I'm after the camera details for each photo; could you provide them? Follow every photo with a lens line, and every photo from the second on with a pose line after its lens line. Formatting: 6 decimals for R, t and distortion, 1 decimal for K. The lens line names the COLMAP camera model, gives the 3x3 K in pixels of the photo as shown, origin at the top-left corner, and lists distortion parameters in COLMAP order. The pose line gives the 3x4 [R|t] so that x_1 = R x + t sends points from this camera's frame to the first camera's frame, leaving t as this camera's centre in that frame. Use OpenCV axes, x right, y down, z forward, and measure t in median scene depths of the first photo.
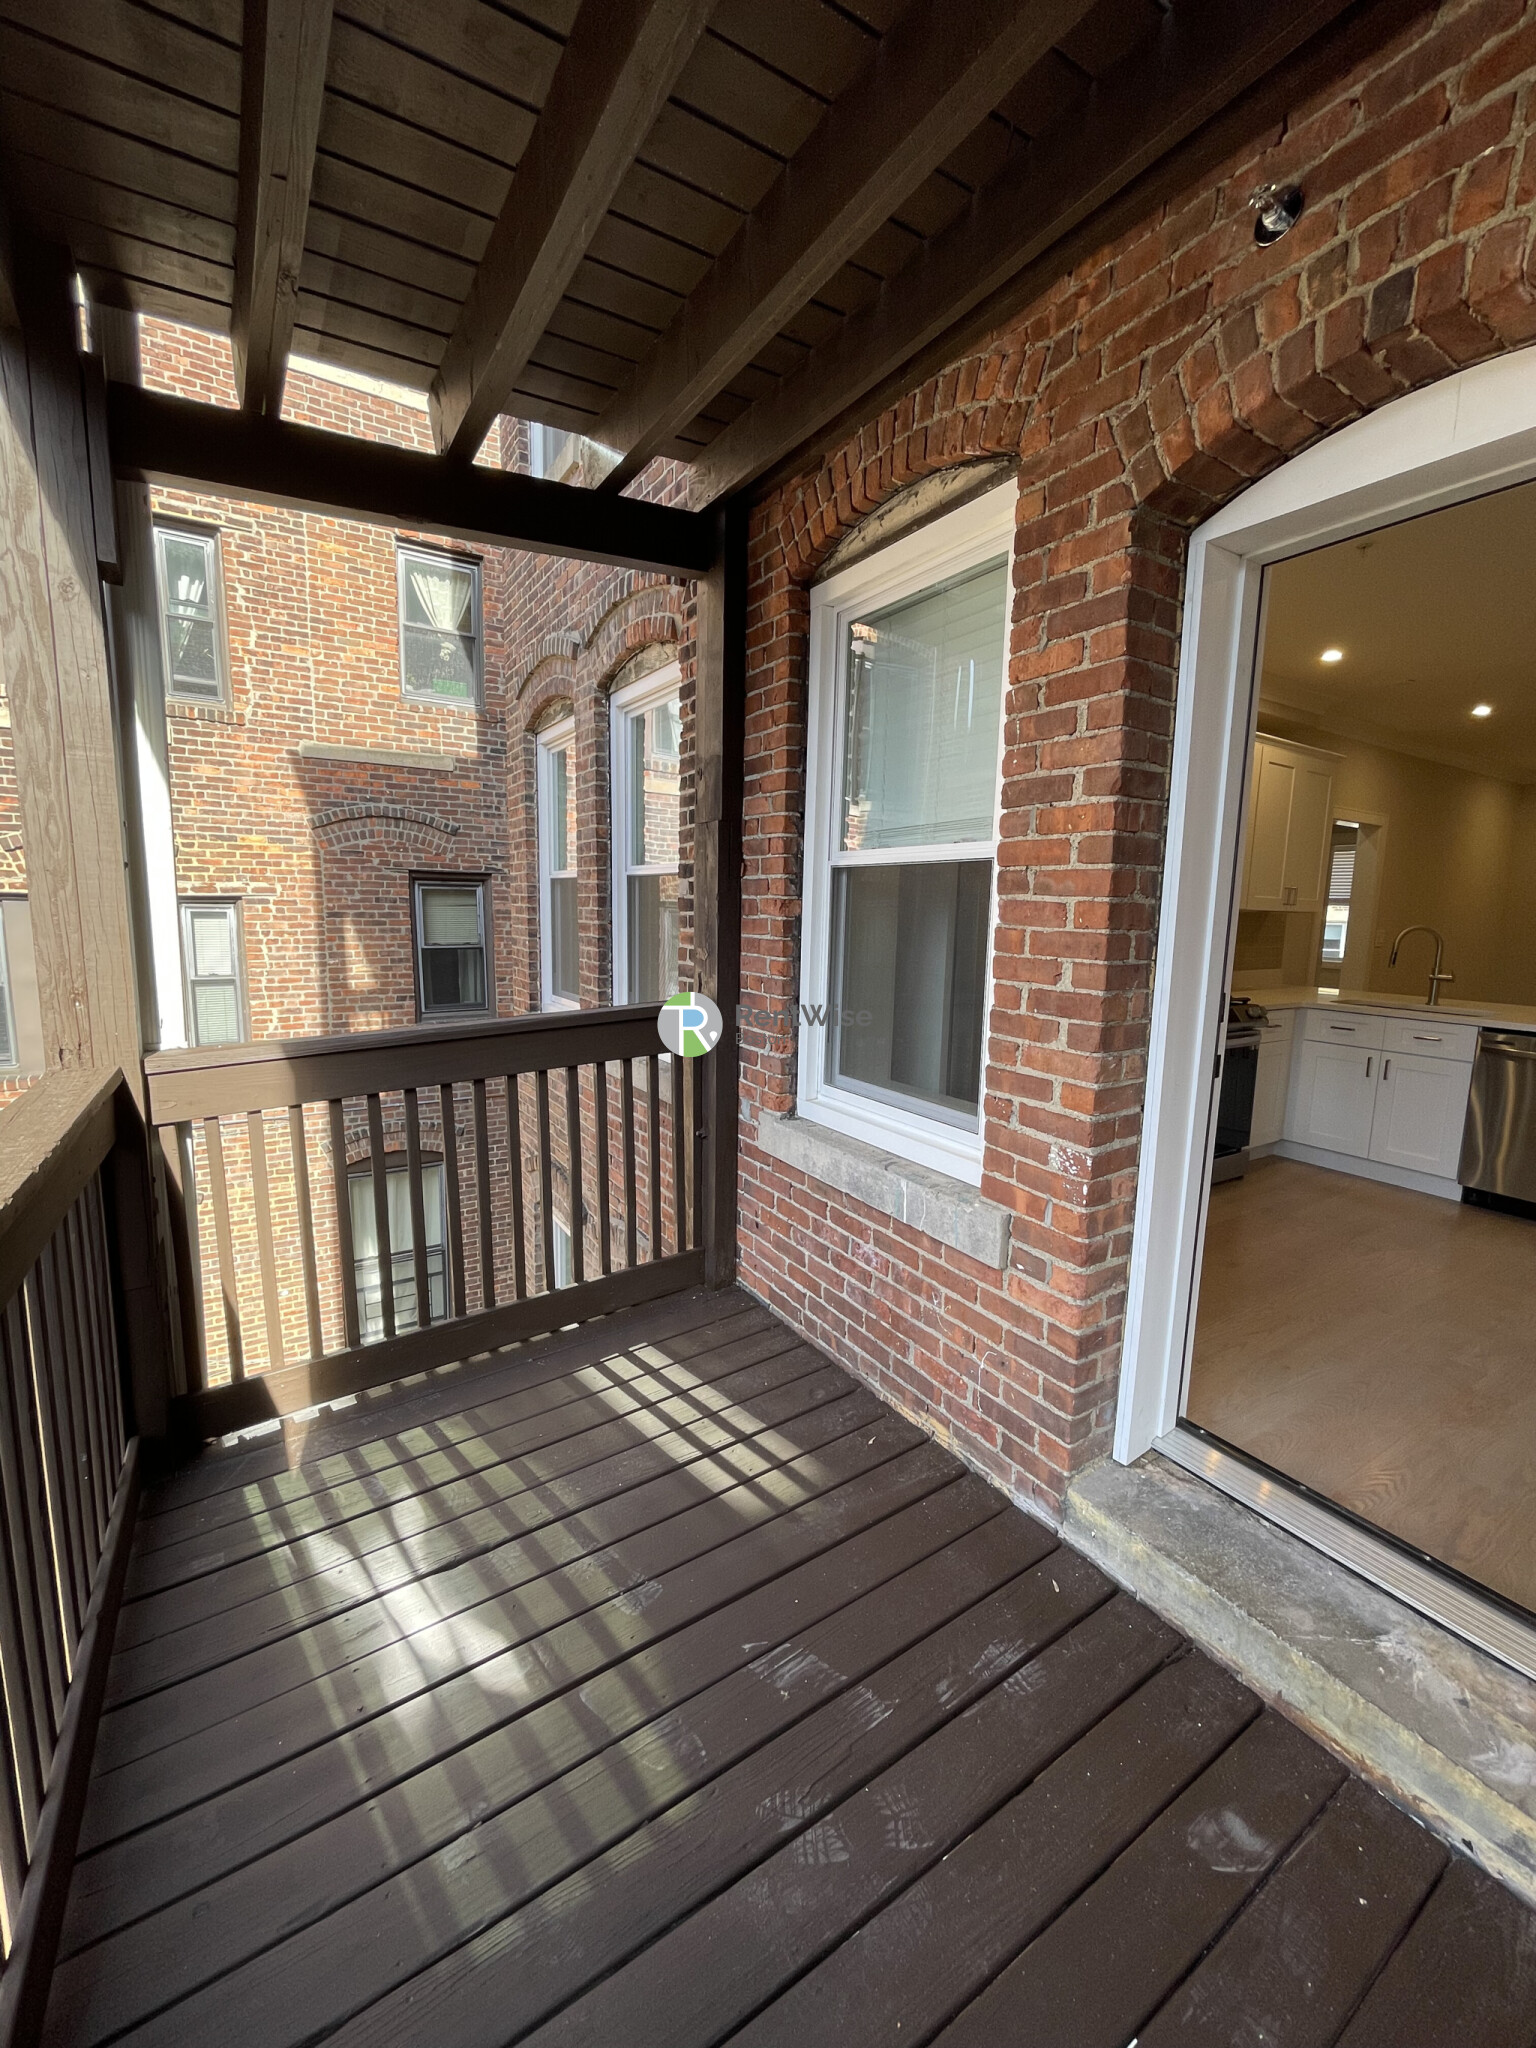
lens RADIAL K [[828.8, 0, 770.7], [0, 828.8, 1030.2], [0, 0, 1]] dist [-0.004798, 0.001166]
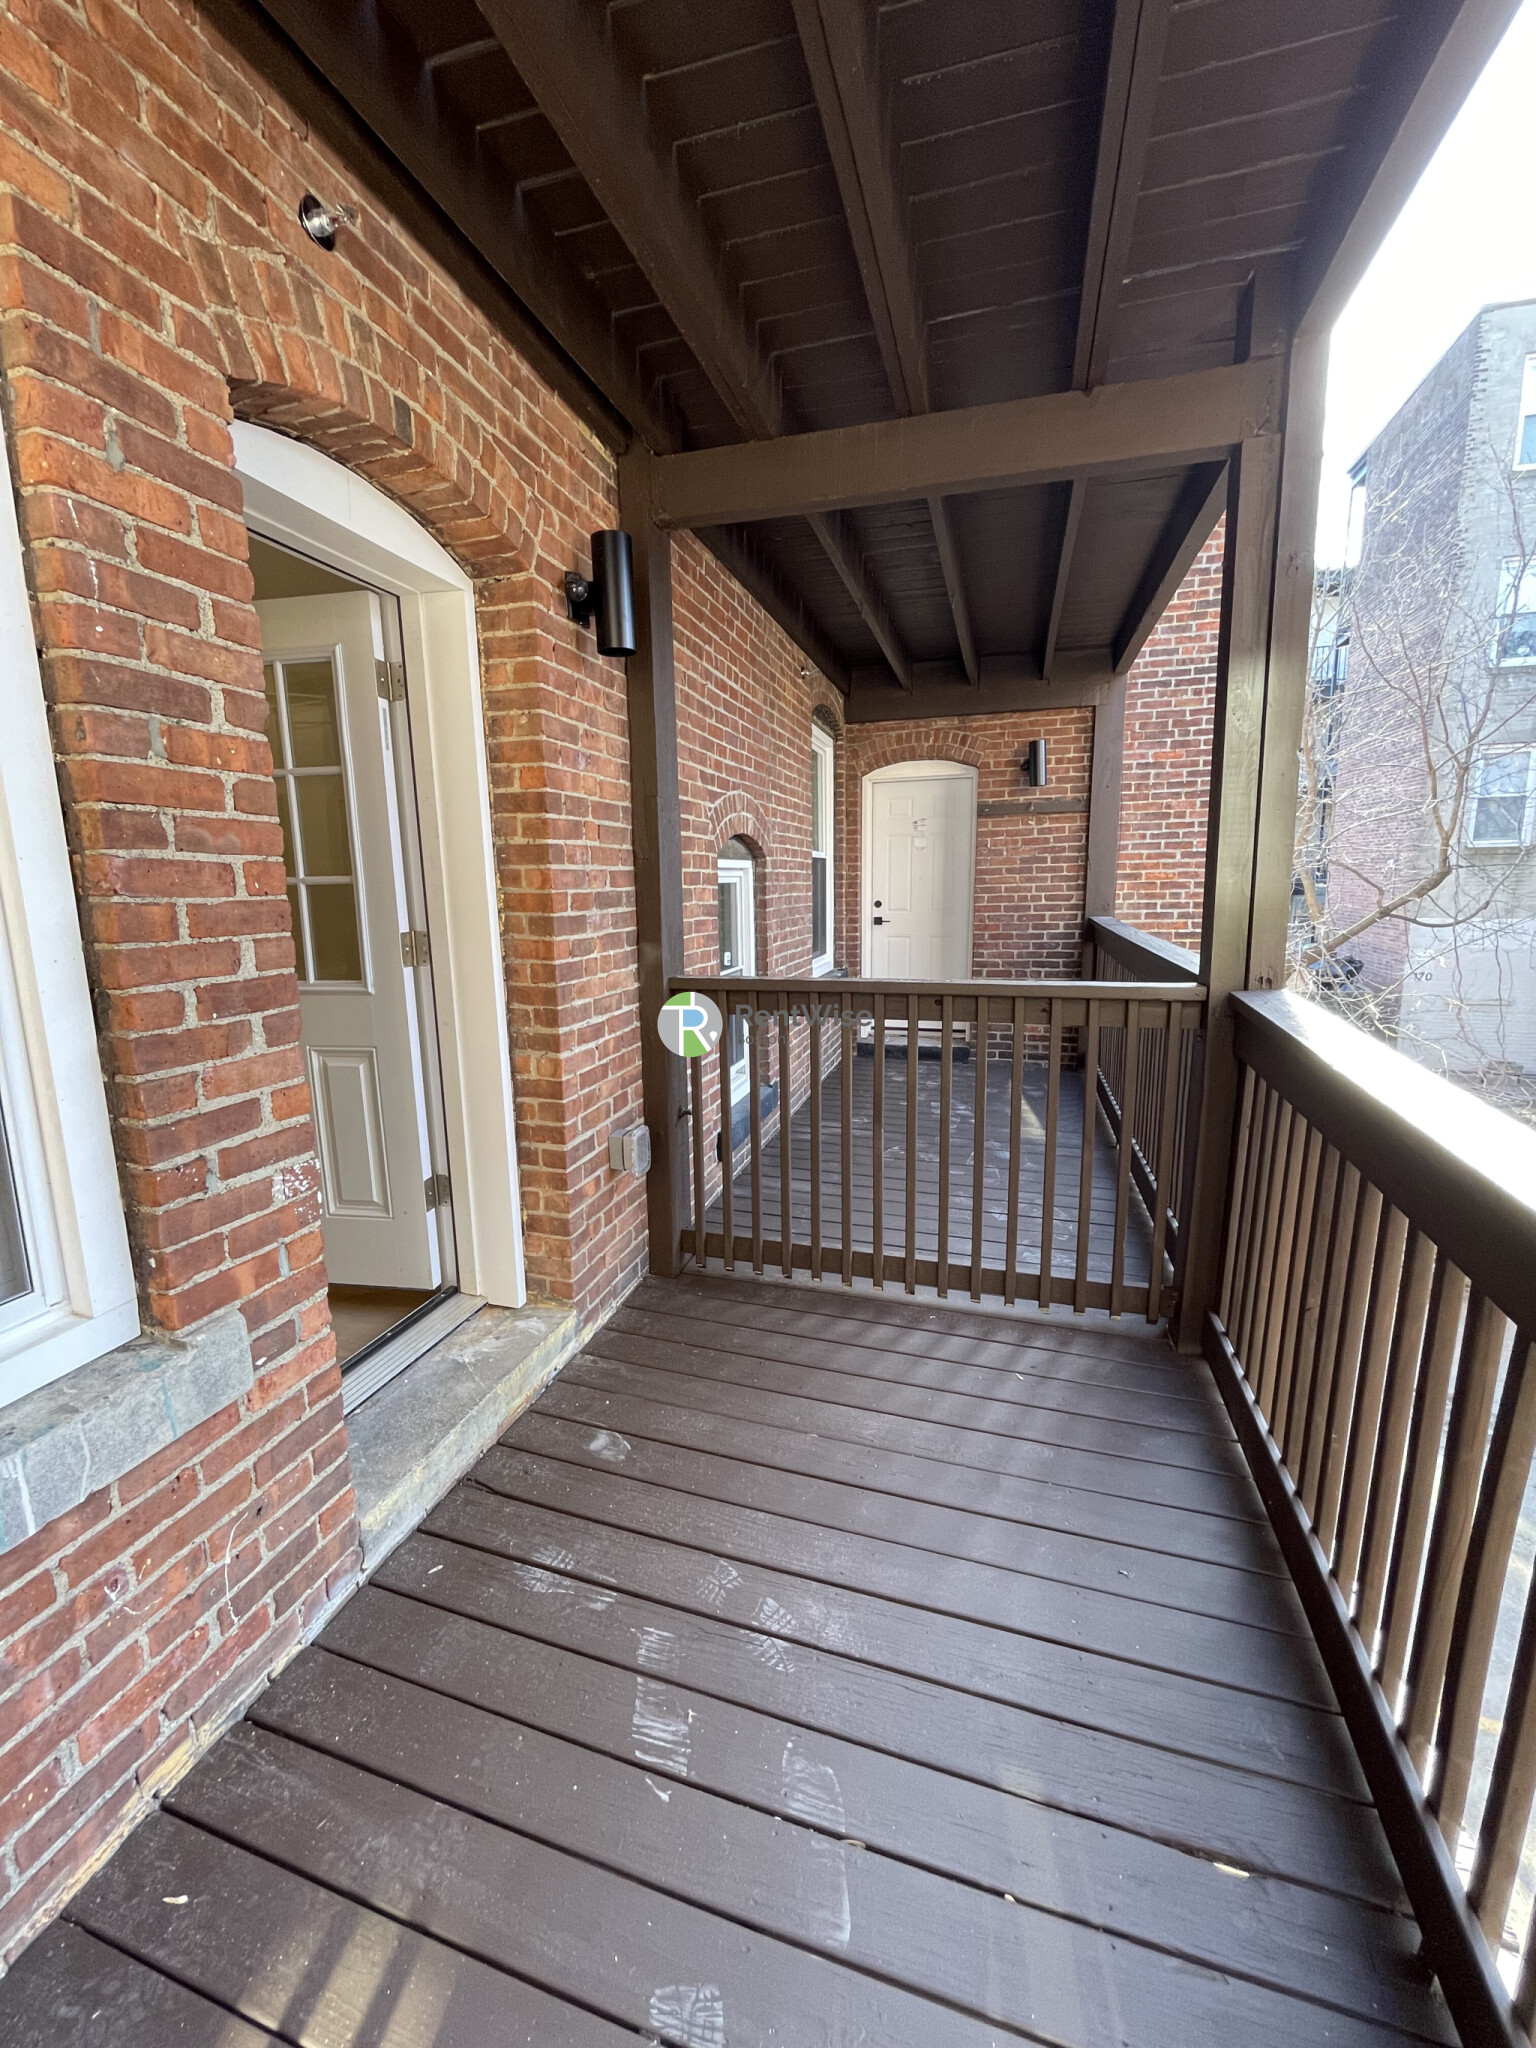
lens RADIAL K [[828.8, 0, 756.7], [0, 828.8, 1026.2], [0, 0, 1]] dist [-0.004798, 0.001166]
pose [[-0.649617, -0.143657, 0.746566, -0.531772], [0.114308, 0.952367, 0.282722, -0.168469], [-0.751619, 0.268999, -0.602253, 1.117961]]
